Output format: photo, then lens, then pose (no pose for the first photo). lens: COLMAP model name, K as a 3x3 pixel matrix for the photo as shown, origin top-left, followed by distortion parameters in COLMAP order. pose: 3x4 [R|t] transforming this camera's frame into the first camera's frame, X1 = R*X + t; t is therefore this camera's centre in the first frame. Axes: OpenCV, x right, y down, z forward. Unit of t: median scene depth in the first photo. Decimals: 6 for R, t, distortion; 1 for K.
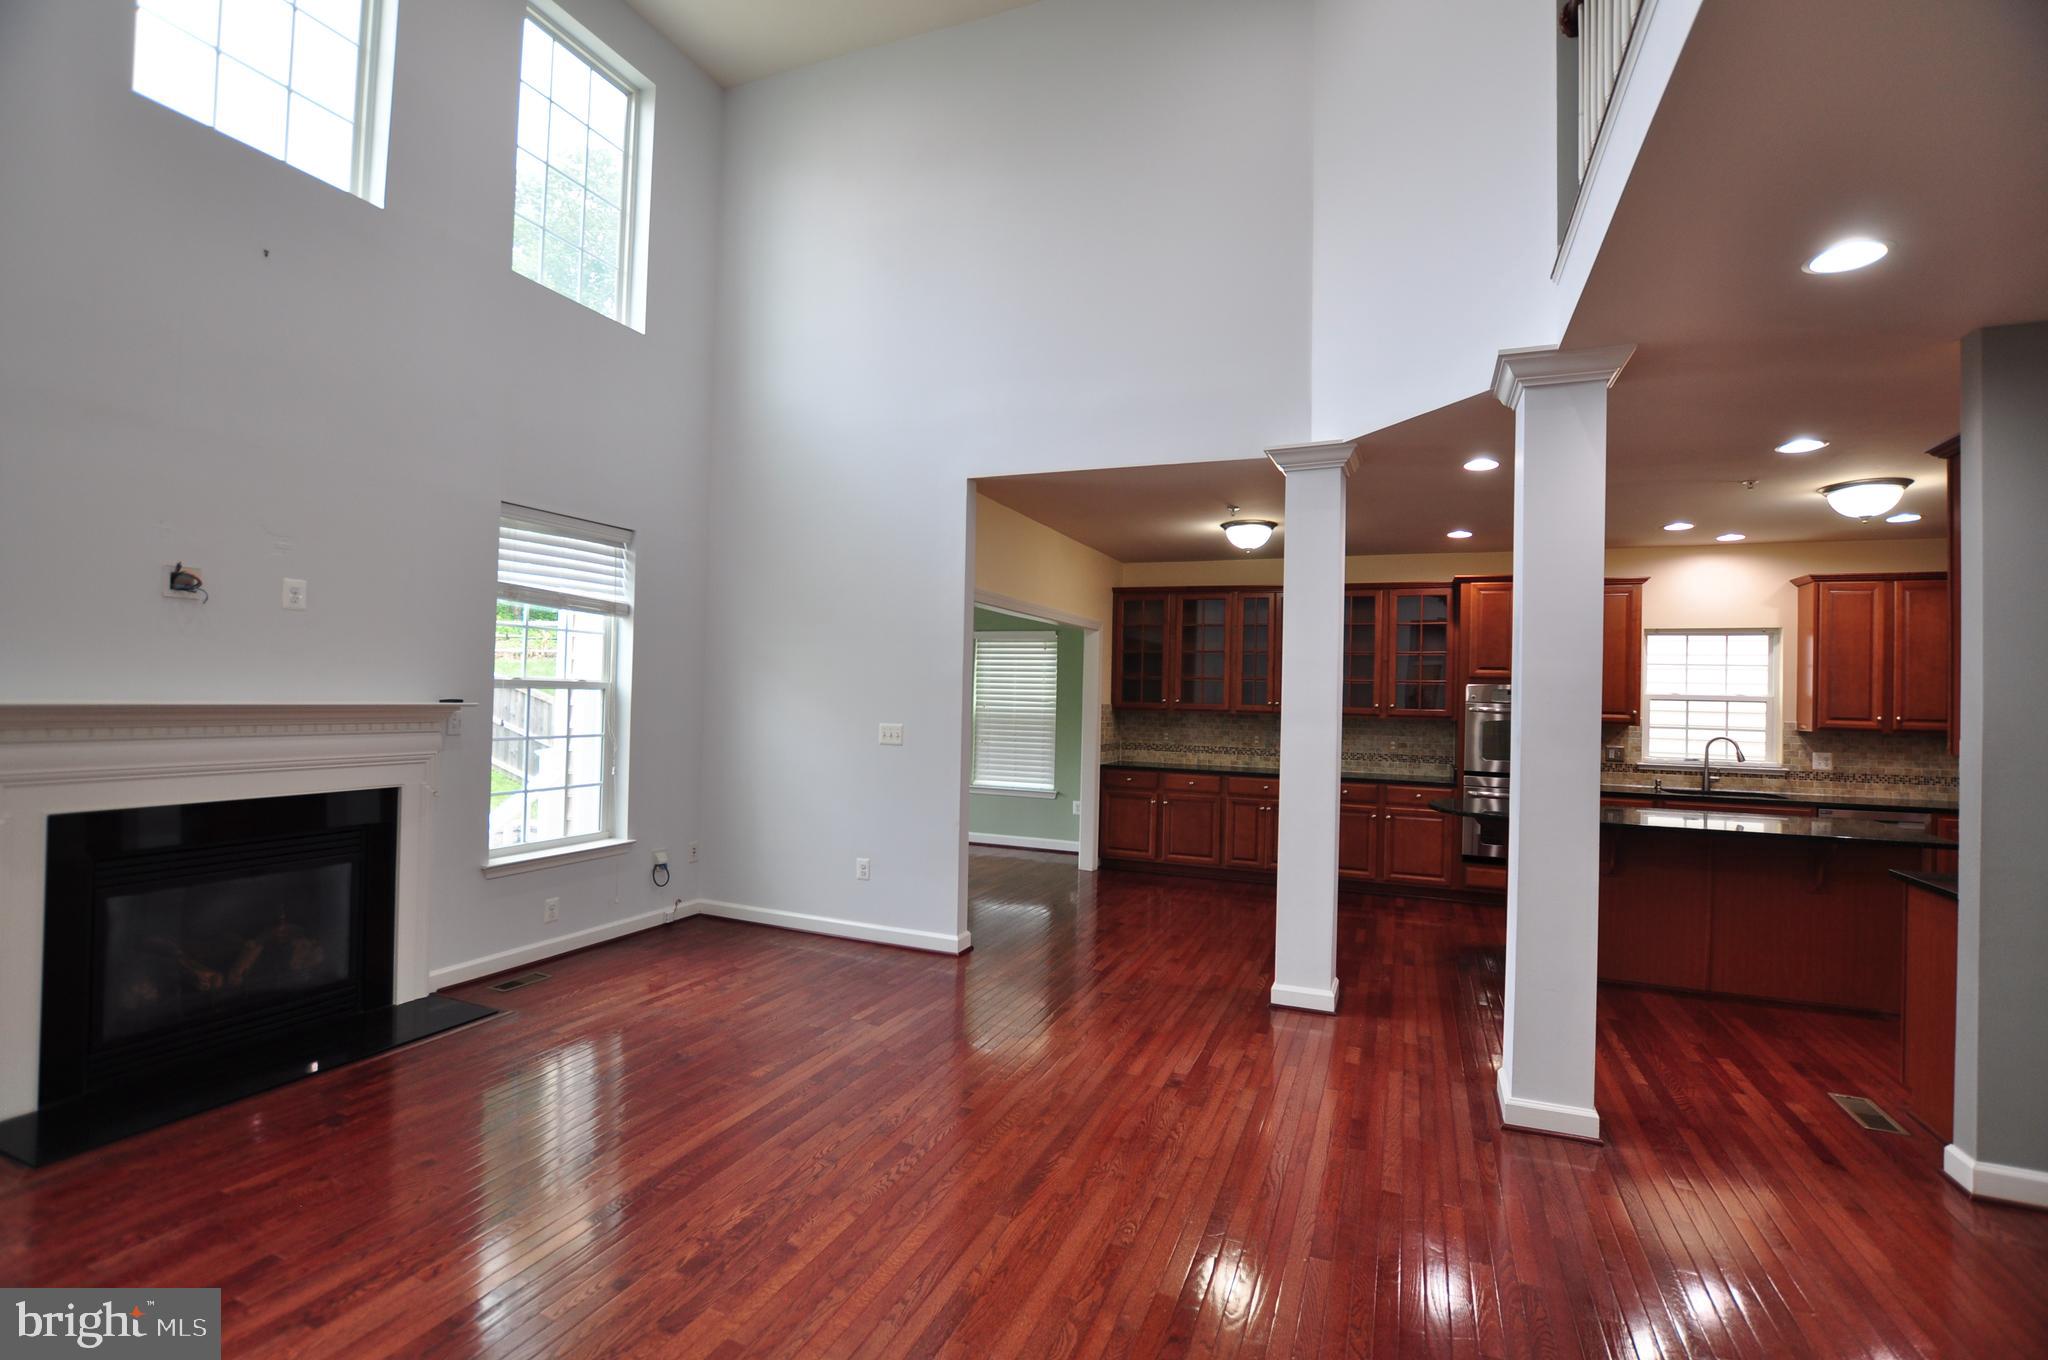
lens RADIAL K [[902.3, 0, 1028.9], [0, 902.3, 678.2], [0, 0, 1]] dist [-0.026632, 0.001357]
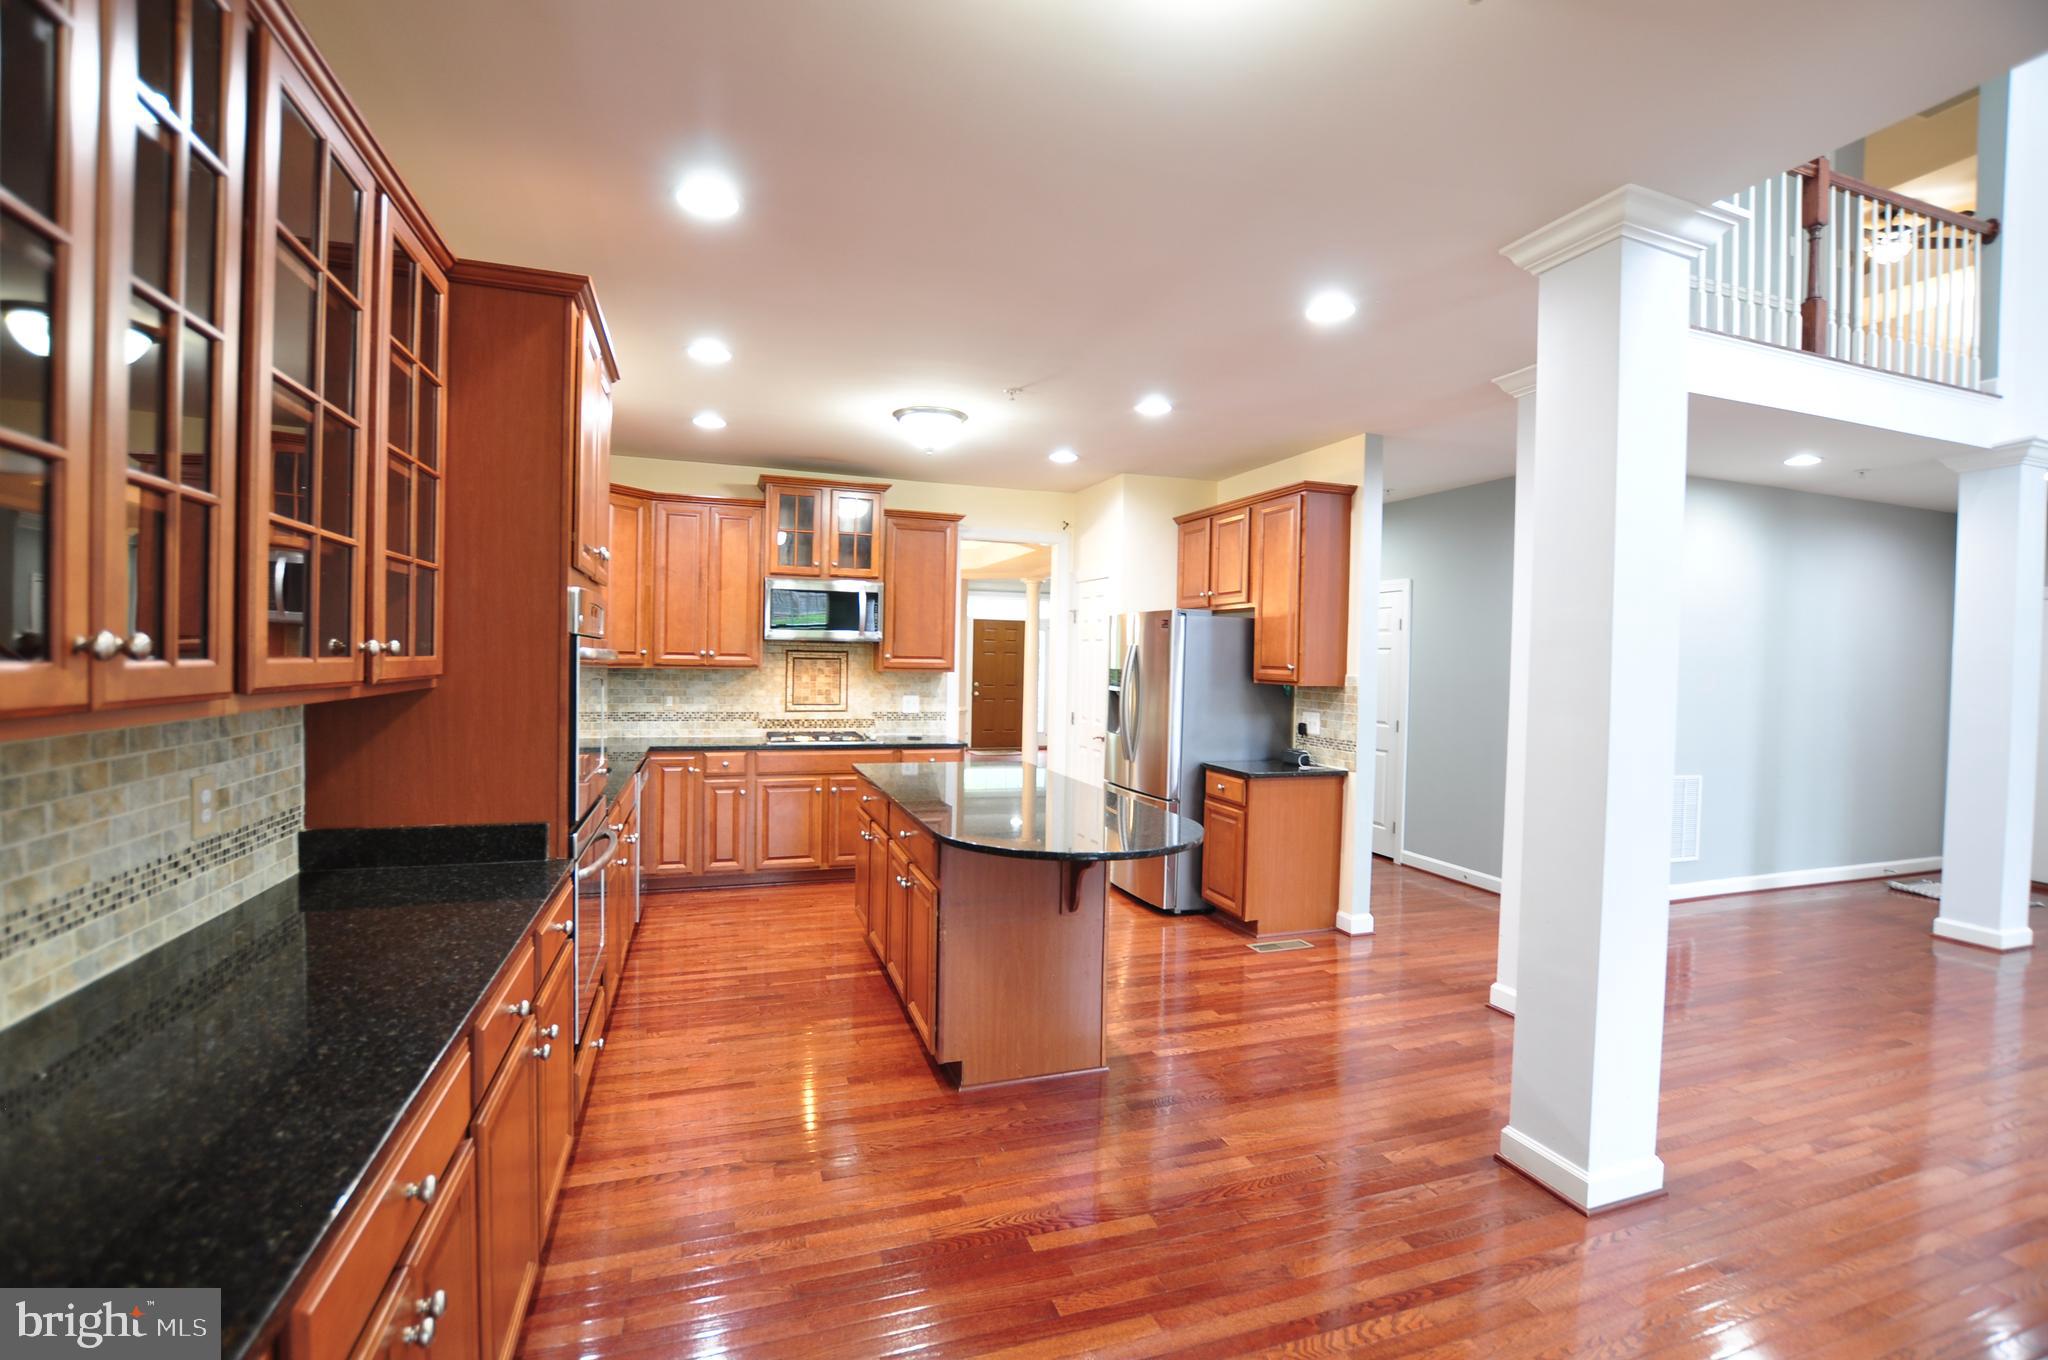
lens RADIAL K [[902.3, 0, 1028.9], [0, 902.3, 678.2], [0, 0, 1]] dist [-0.026632, 0.001357]
pose [[-0.667506, -0.054721, 0.742591, 0.094955], [-0.050989, 0.998314, 0.027731, 0.026376], [-0.742857, -0.019353, -0.669171, 1.165517]]
